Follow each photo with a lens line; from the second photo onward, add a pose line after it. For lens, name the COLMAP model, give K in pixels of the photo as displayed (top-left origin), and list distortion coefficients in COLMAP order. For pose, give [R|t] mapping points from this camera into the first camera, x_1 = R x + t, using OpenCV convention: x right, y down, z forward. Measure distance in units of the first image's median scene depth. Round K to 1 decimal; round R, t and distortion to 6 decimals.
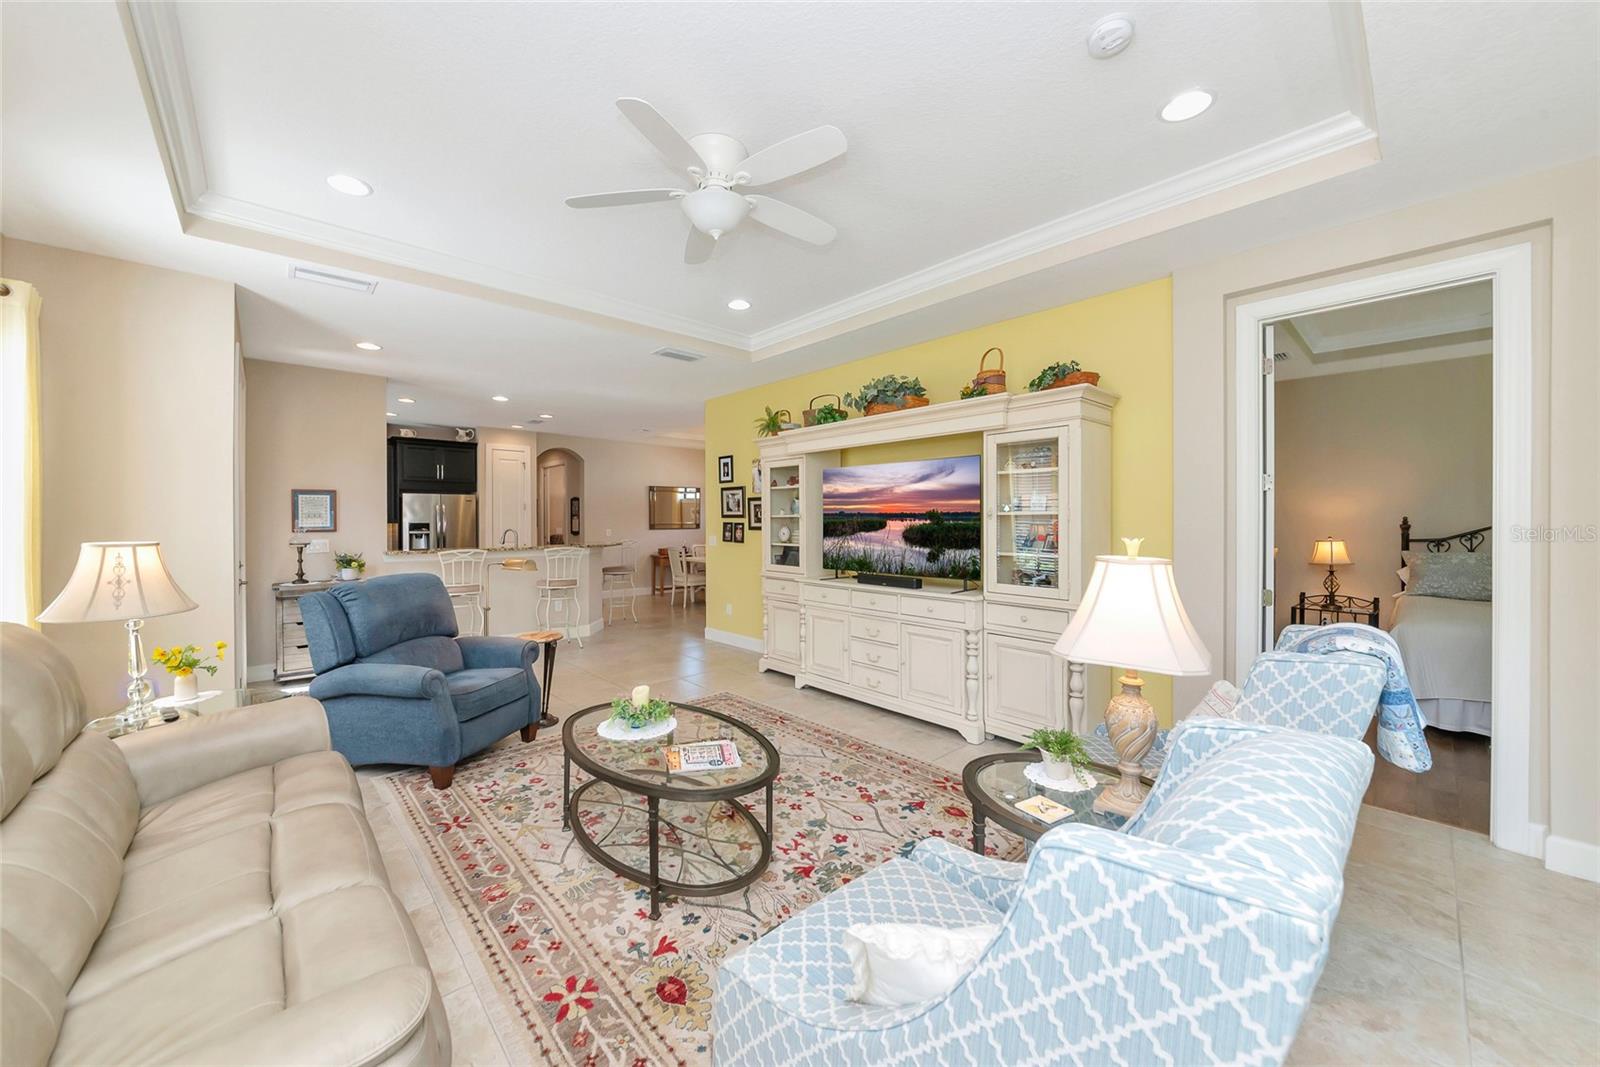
lens RADIAL K [[586.1, 0, 779.4], [0, 586.1, 520.1], [0, 0, 1]] dist [-0.001622, -0.000615]
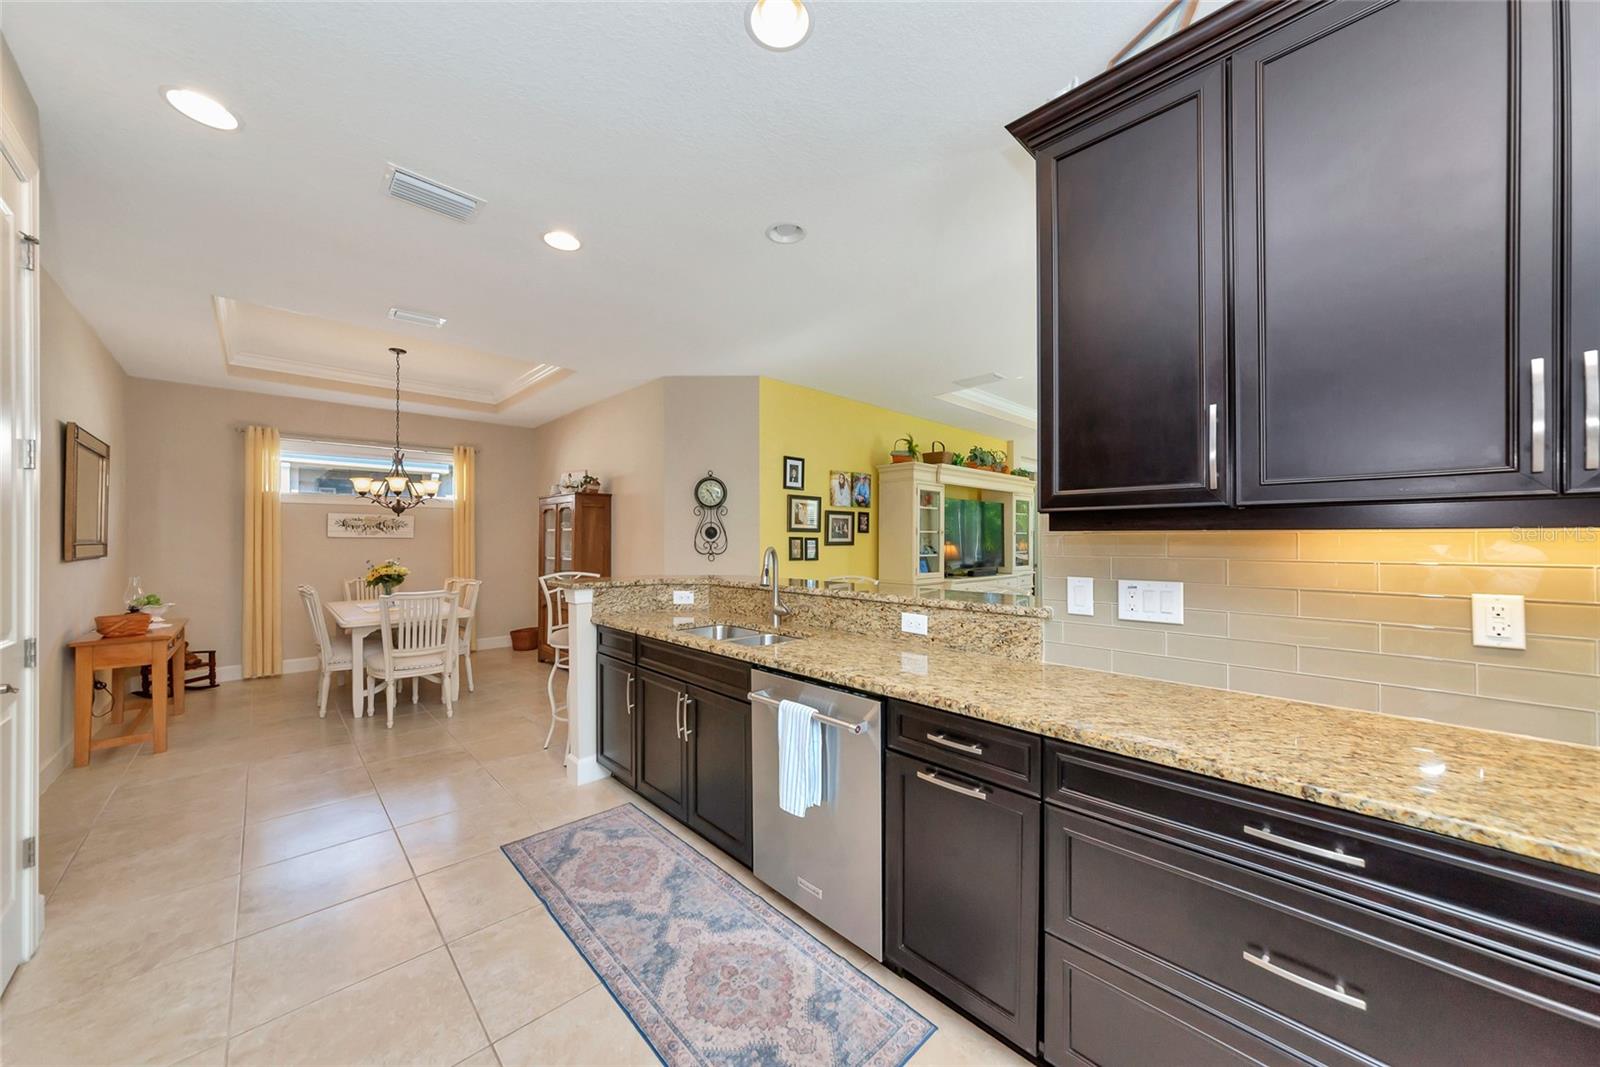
lens RADIAL K [[562.5, 0, 797.6], [0, 562.5, 539.1], [0, 0, 1]] dist [-0.003762, 0.001854]
pose [[-0.038884, 0.005362, 0.999229, -1.178473], [0.000836, 0.999985, -0.005334, 0.014423], [-0.999243, 0.000628, -0.038888, 1.362078]]
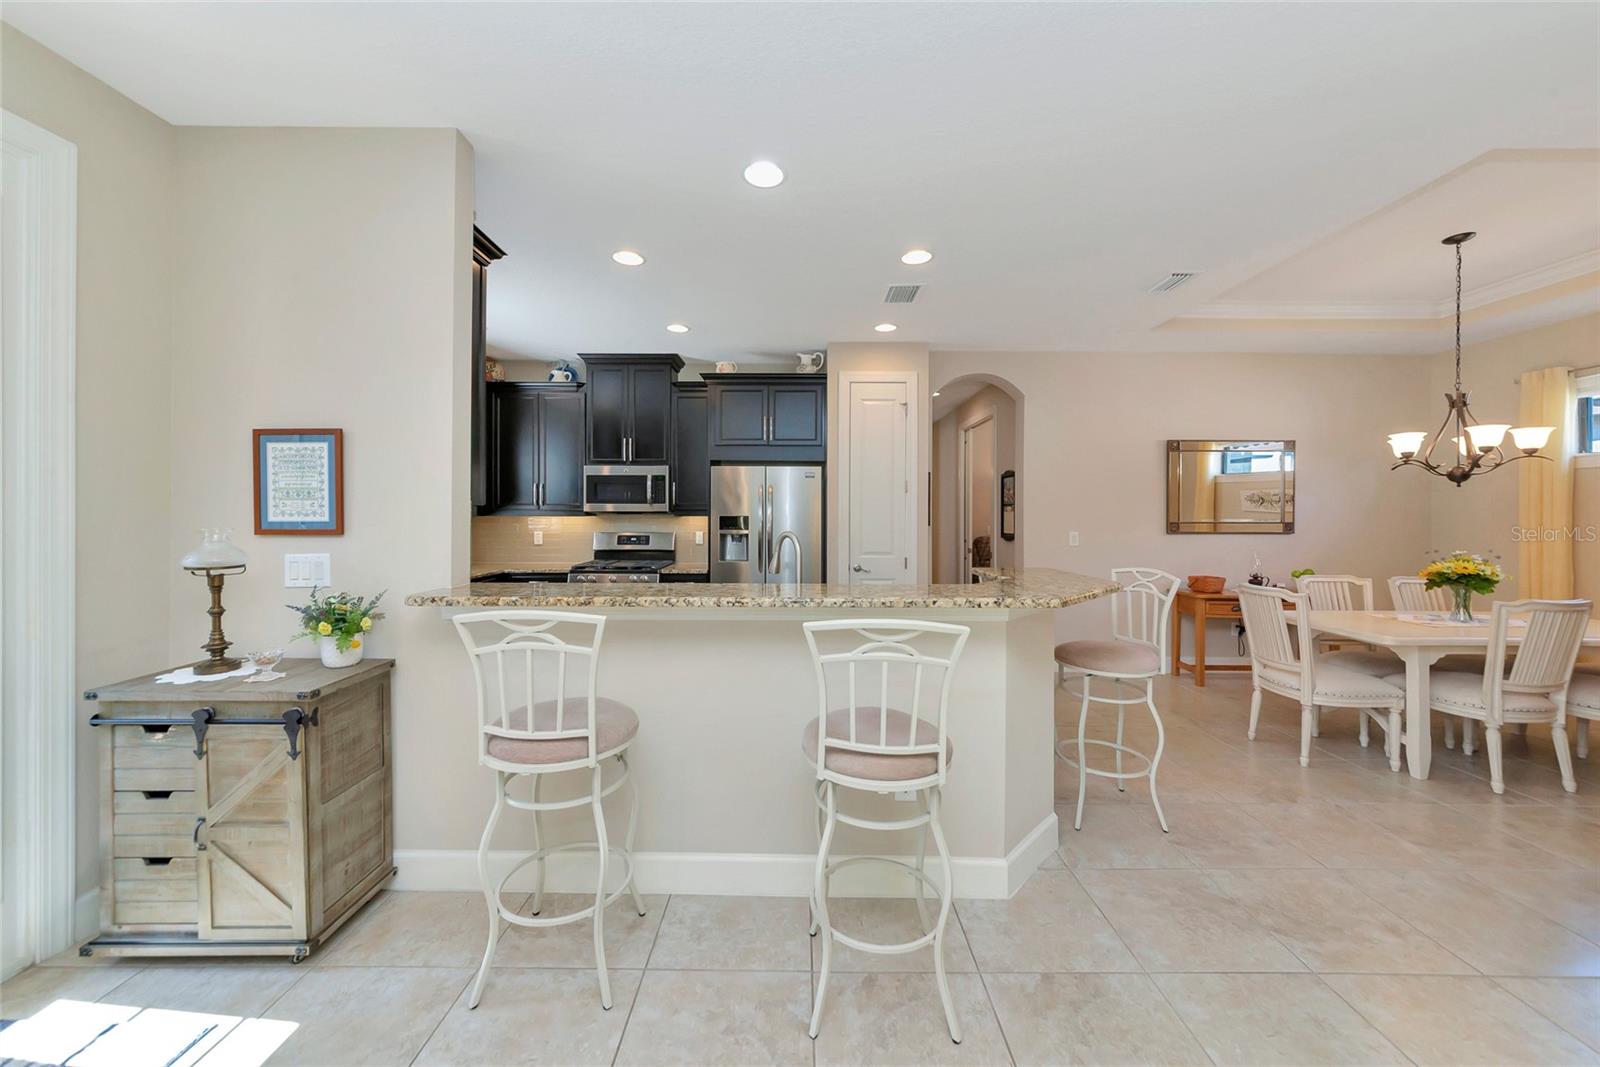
lens RADIAL K [[562.5, 0, 790.5], [0, 562.5, 512.5], [0, 0, 1]] dist [-0.003762, 0.001854]
pose [[0.740531, 0.003469, -0.672013, -0.314207], [-0.006673, 0.999975, -0.002191, 0.004260], [0.671989, 0.006107, 0.740536, 1.020819]]
